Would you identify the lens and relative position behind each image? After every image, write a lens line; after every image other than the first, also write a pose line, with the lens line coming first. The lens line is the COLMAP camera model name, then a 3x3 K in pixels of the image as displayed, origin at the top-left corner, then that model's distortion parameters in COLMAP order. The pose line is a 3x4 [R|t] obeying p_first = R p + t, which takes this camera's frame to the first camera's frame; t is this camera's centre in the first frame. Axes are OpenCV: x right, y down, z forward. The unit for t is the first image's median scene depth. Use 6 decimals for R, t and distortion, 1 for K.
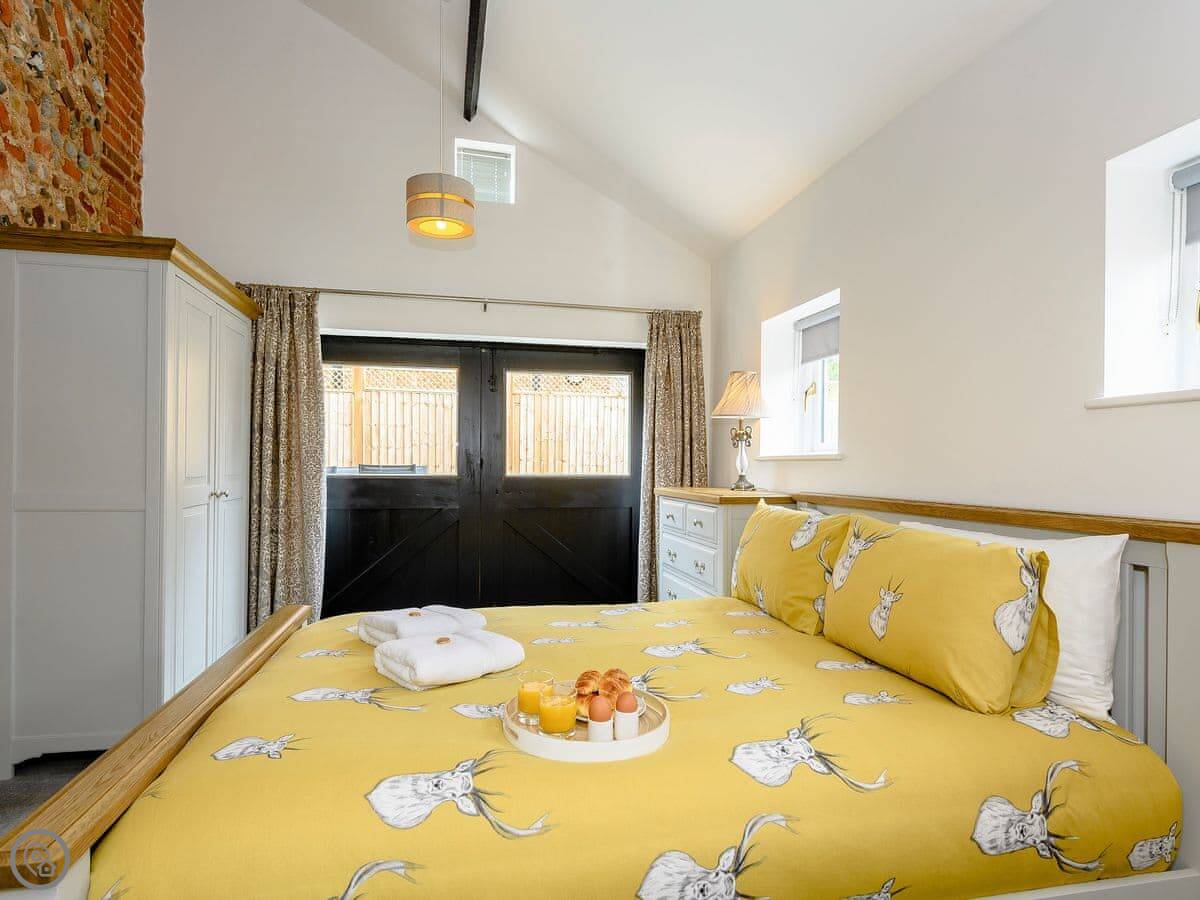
lens RADIAL K [[670.0, 0, 577.0], [0, 670.0, 469.2], [0, 0, 1]] dist [0.014076, -0.009549]
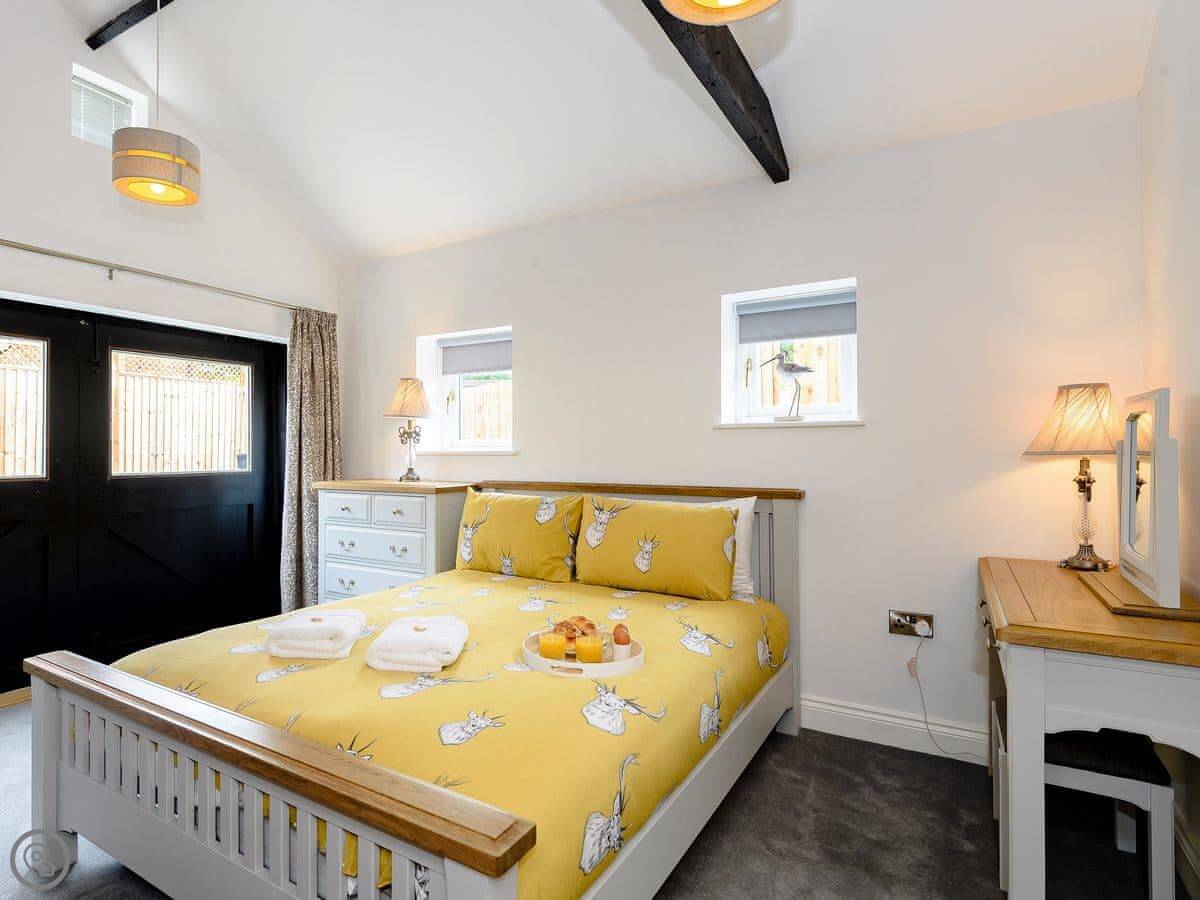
lens RADIAL K [[617.6, 0, 595.8], [0, 617.6, 447.2], [0, 0, 1]] dist [0.006852, -0.006106]
pose [[0.697325, 0.001426, 0.716754, -0.264971], [0.011626, 0.999844, -0.013300, -0.008459], [-0.716661, 0.017608, 0.697199, 0.031350]]
